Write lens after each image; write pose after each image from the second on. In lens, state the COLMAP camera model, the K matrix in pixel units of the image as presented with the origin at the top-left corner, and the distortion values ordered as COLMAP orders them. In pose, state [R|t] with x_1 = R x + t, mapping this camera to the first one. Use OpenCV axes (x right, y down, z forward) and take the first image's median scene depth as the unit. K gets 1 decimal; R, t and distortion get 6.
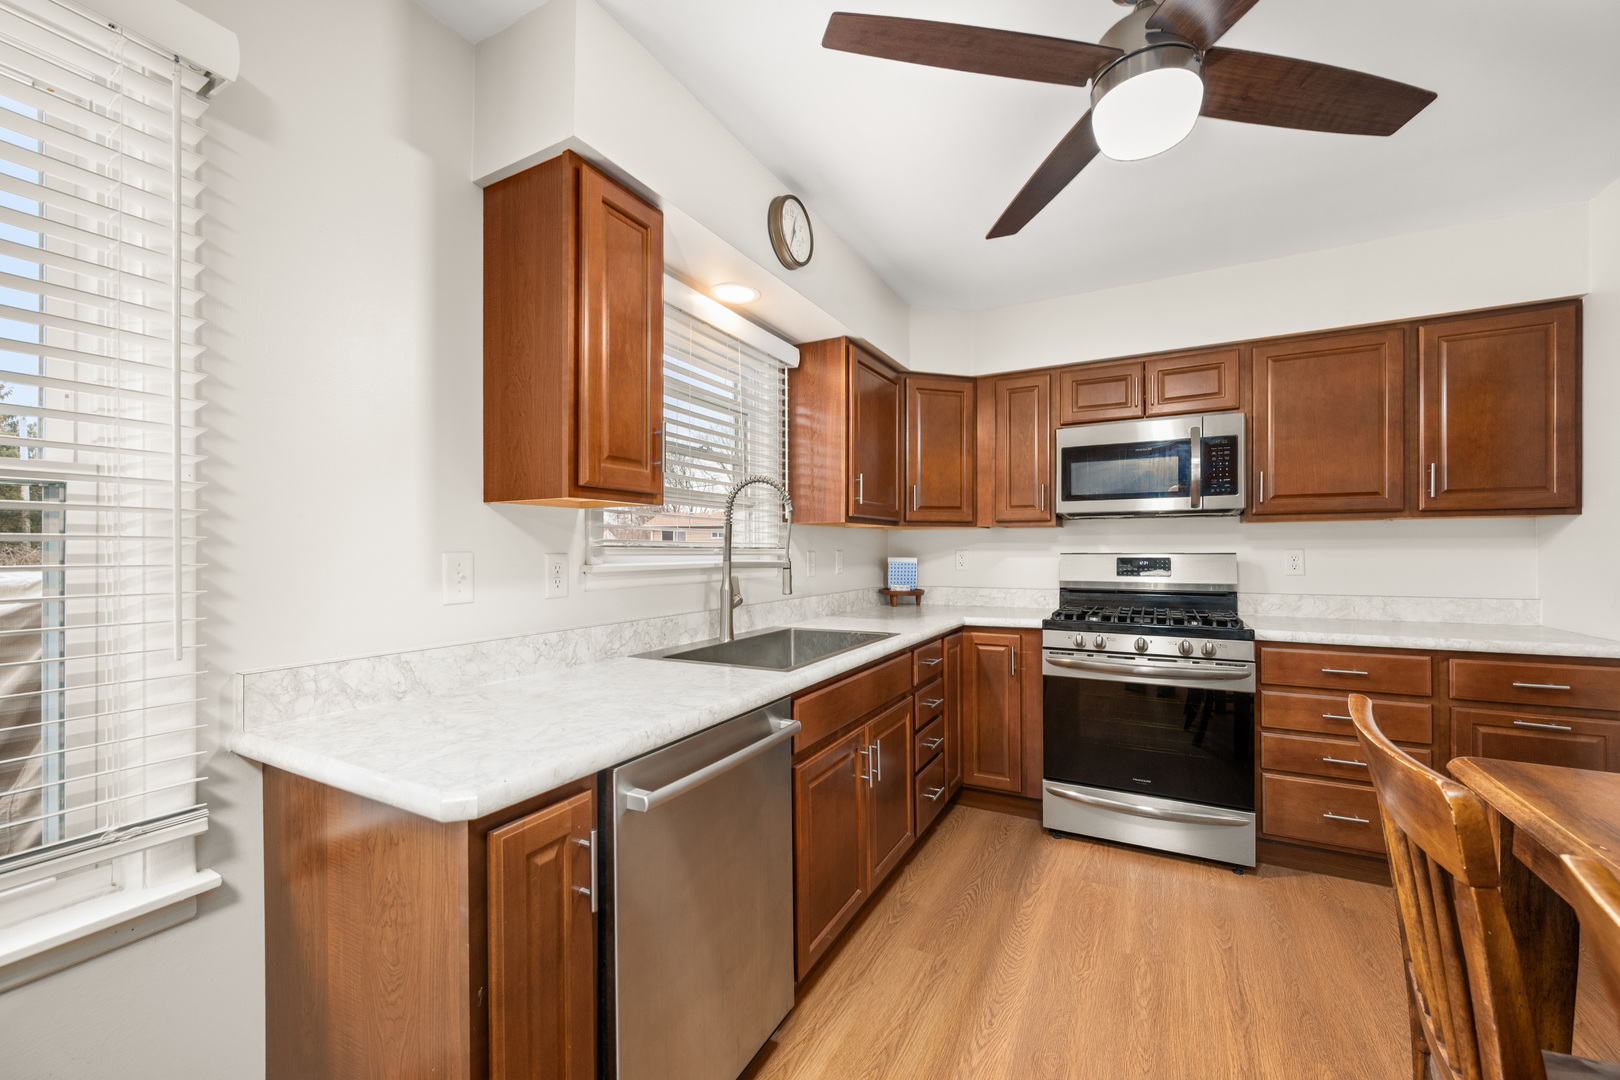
lens RADIAL K [[626.7, 0, 819.1], [0, 626.7, 547.9], [0, 0, 1]] dist [-0.009876, 0.000375]
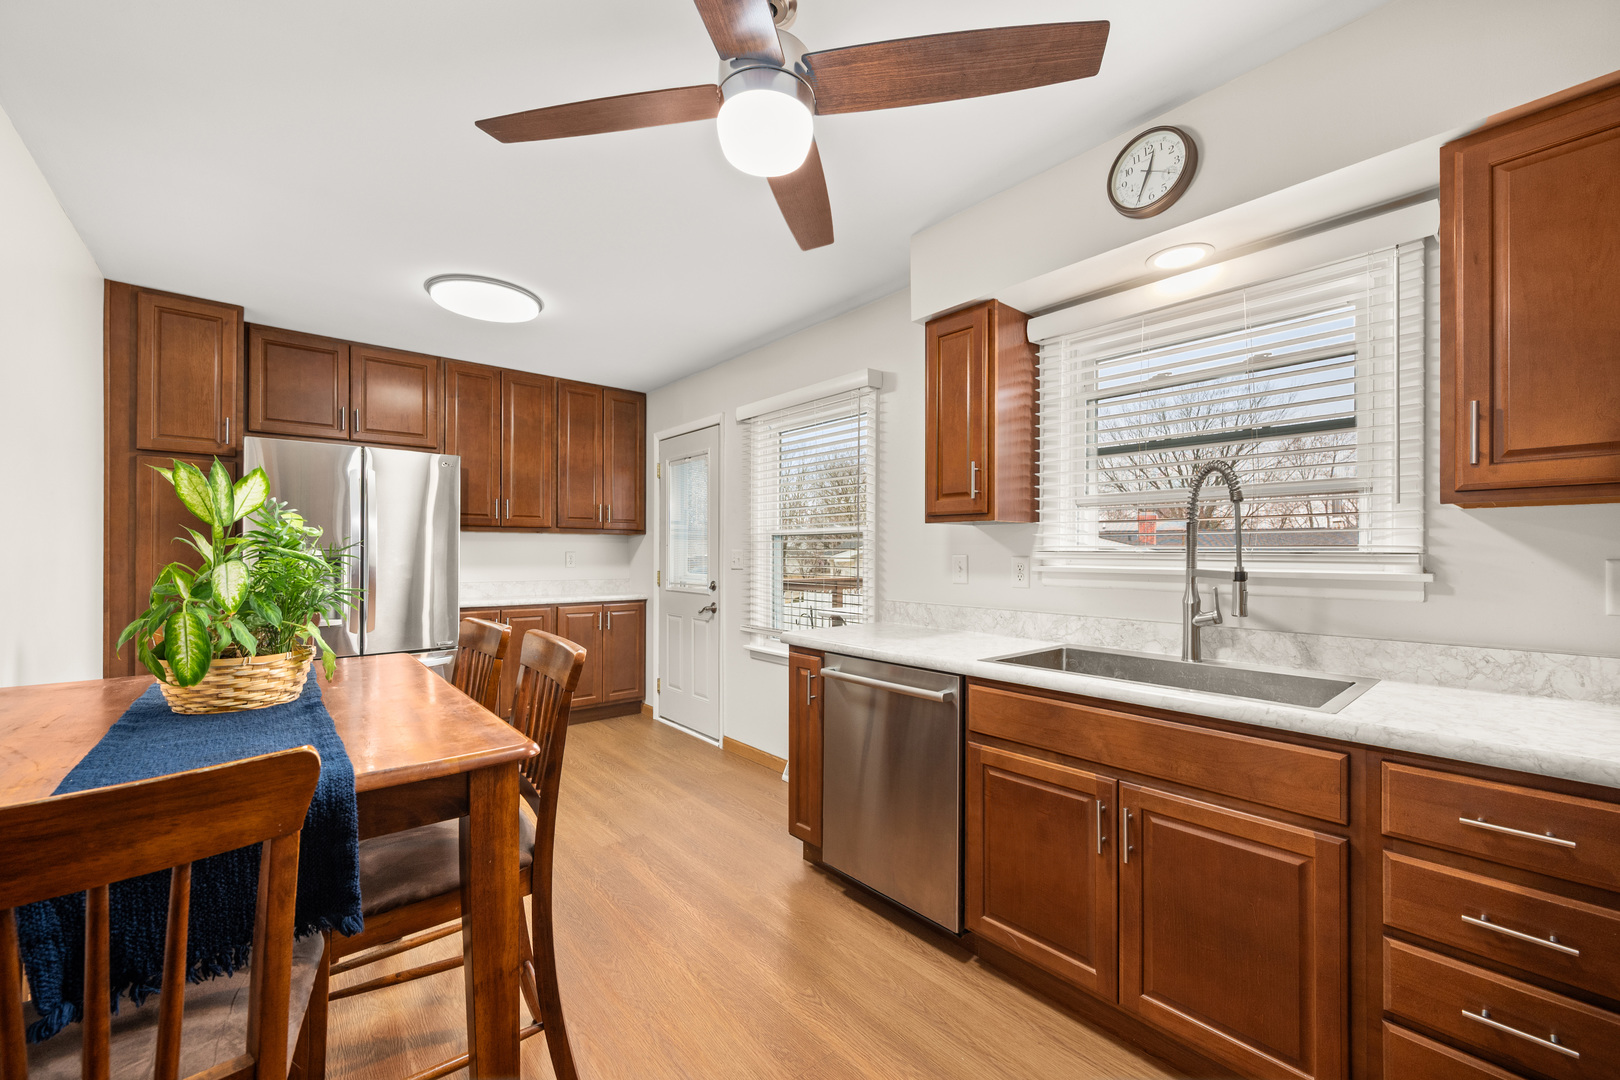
lens RADIAL K [[626.7, 0, 819.1], [0, 626.7, 547.9], [0, 0, 1]] dist [-0.009876, 0.000375]
pose [[-0.341327, -0.004573, -0.939934, 0.696733], [0.000615, 0.999987, -0.005088, -0.002788], [0.939945, -0.002315, -0.341319, 0.683540]]
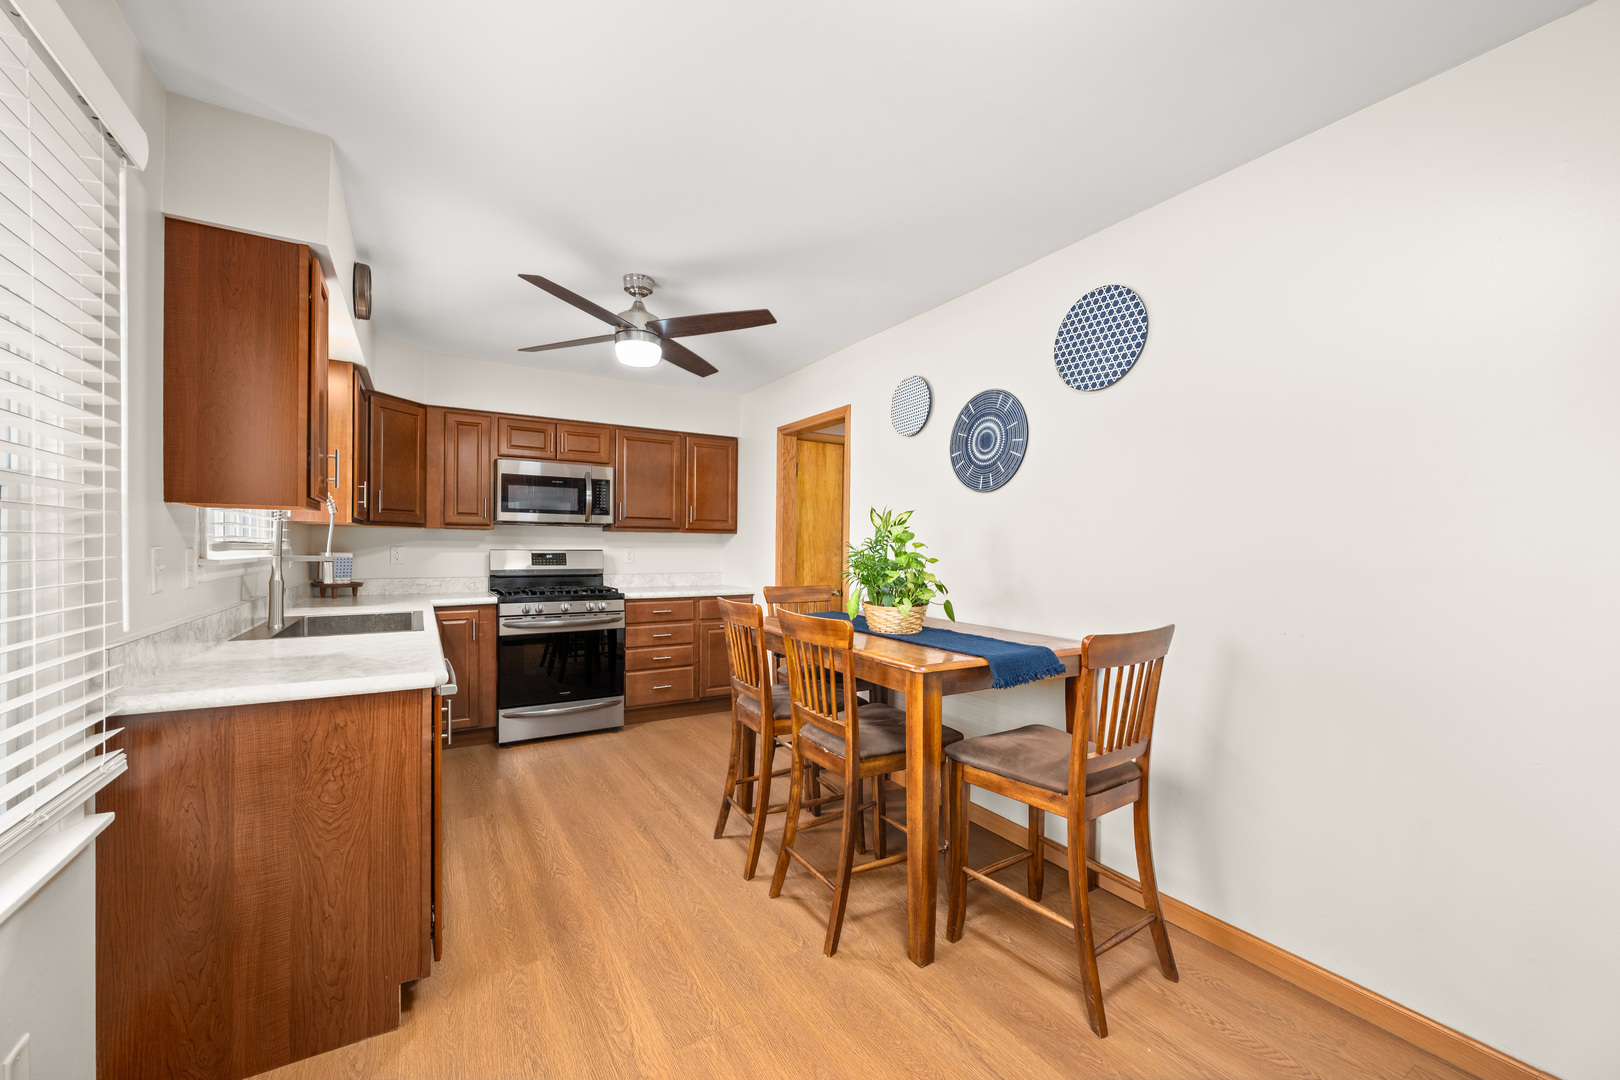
lens RADIAL K [[626.7, 0, 819.1], [0, 626.7, 547.9], [0, 0, 1]] dist [-0.009876, 0.000375]
pose [[0.482008, 0.006947, 0.876140, -0.542261], [-0.013502, 0.999909, -0.000500, -0.004626], [-0.876063, -0.011589, 0.482057, -0.315928]]
